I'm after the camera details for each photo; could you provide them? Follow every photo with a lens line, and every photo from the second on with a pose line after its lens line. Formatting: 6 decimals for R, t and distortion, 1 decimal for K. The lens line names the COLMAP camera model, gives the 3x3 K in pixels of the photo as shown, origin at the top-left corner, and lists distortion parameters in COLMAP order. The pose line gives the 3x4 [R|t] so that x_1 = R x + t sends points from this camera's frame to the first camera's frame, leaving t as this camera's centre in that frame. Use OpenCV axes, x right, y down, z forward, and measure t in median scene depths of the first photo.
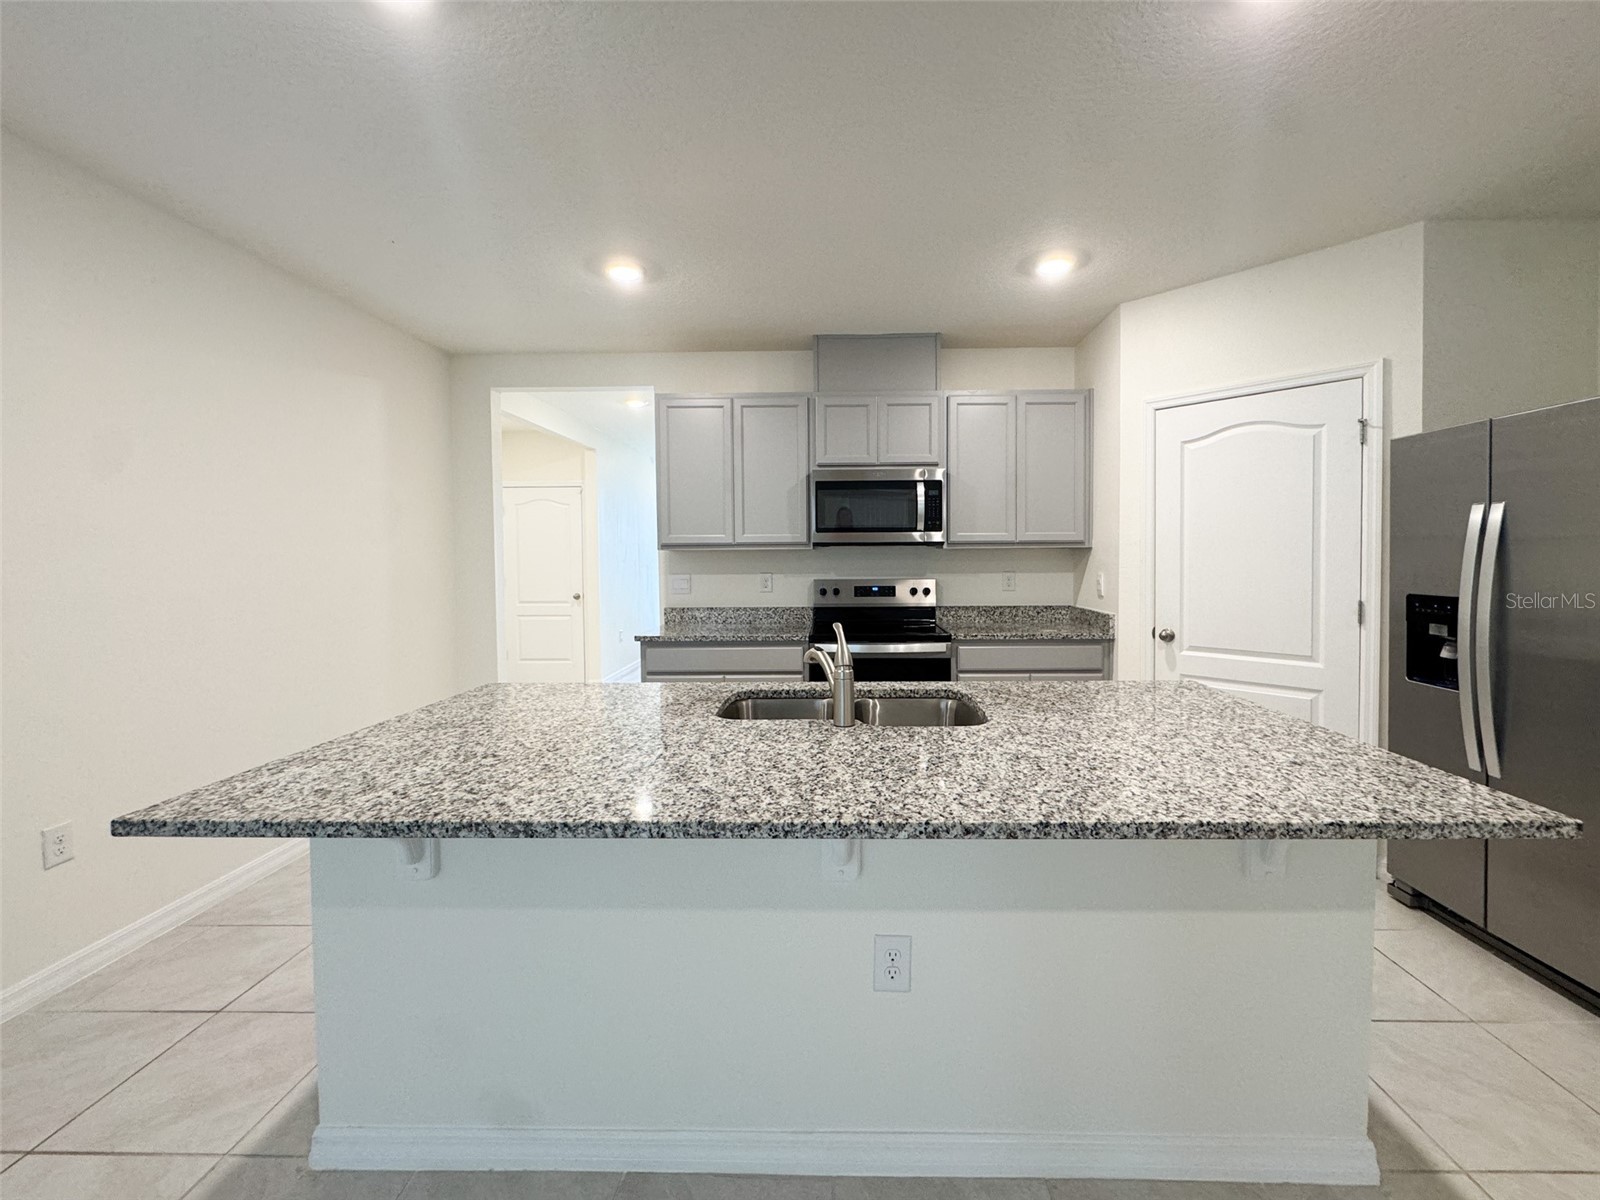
lens RADIAL K [[672.6, 0, 836.2], [0, 672.6, 574.3], [0, 0, 1]] dist [-0.001639, -0.000070]
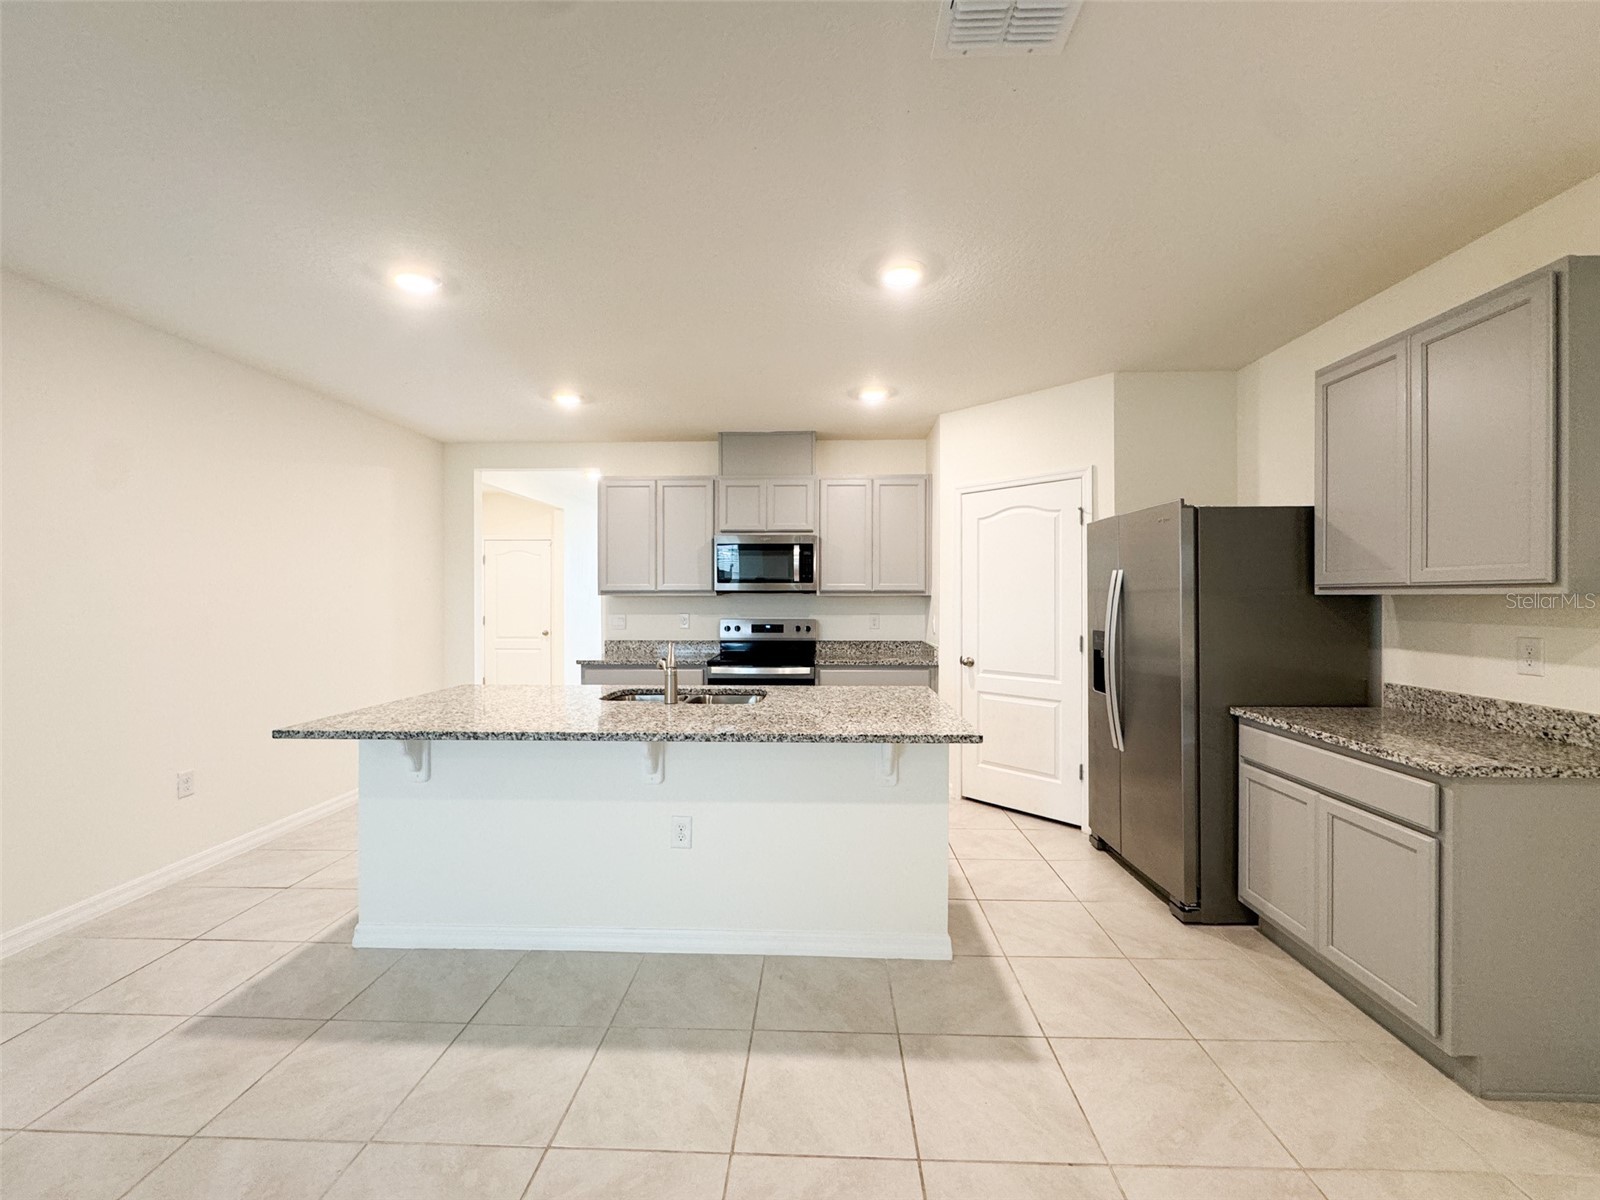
lens RADIAL K [[672.6, 0, 813.3], [0, 672.6, 596.6], [0, 0, 1]] dist [-0.001639, -0.000070]
pose [[0.999894, 0.006689, -0.012920, 0.197894], [-0.007072, 0.999530, -0.029817, 0.002884], [0.012715, 0.029905, 0.999472, -0.348042]]
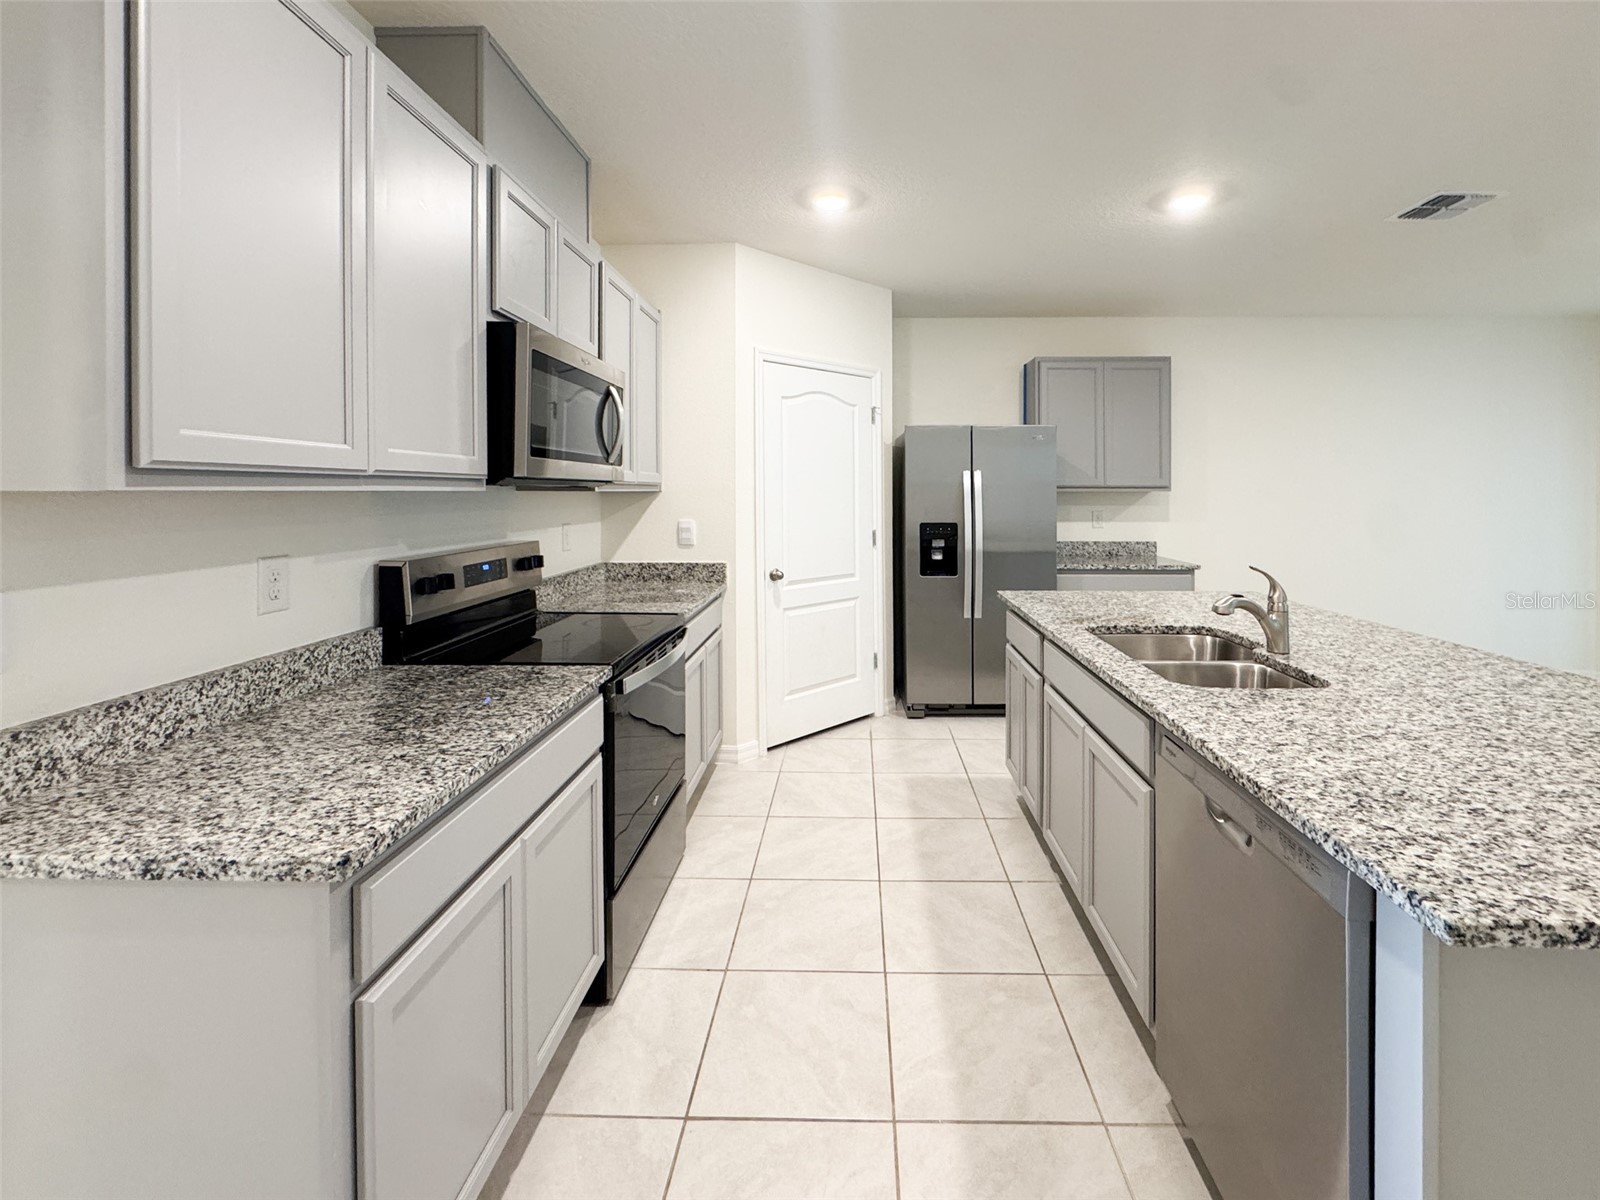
lens RADIAL K [[672.6, 0, 850.5], [0, 672.6, 499.7], [0, 0, 1]] dist [-0.001639, -0.000070]
pose [[-0.006812, -0.005421, 0.999962, -0.573734], [0.029175, 0.999559, 0.005617, -0.030906], [-0.999551, 0.029213, -0.006651, 0.885534]]
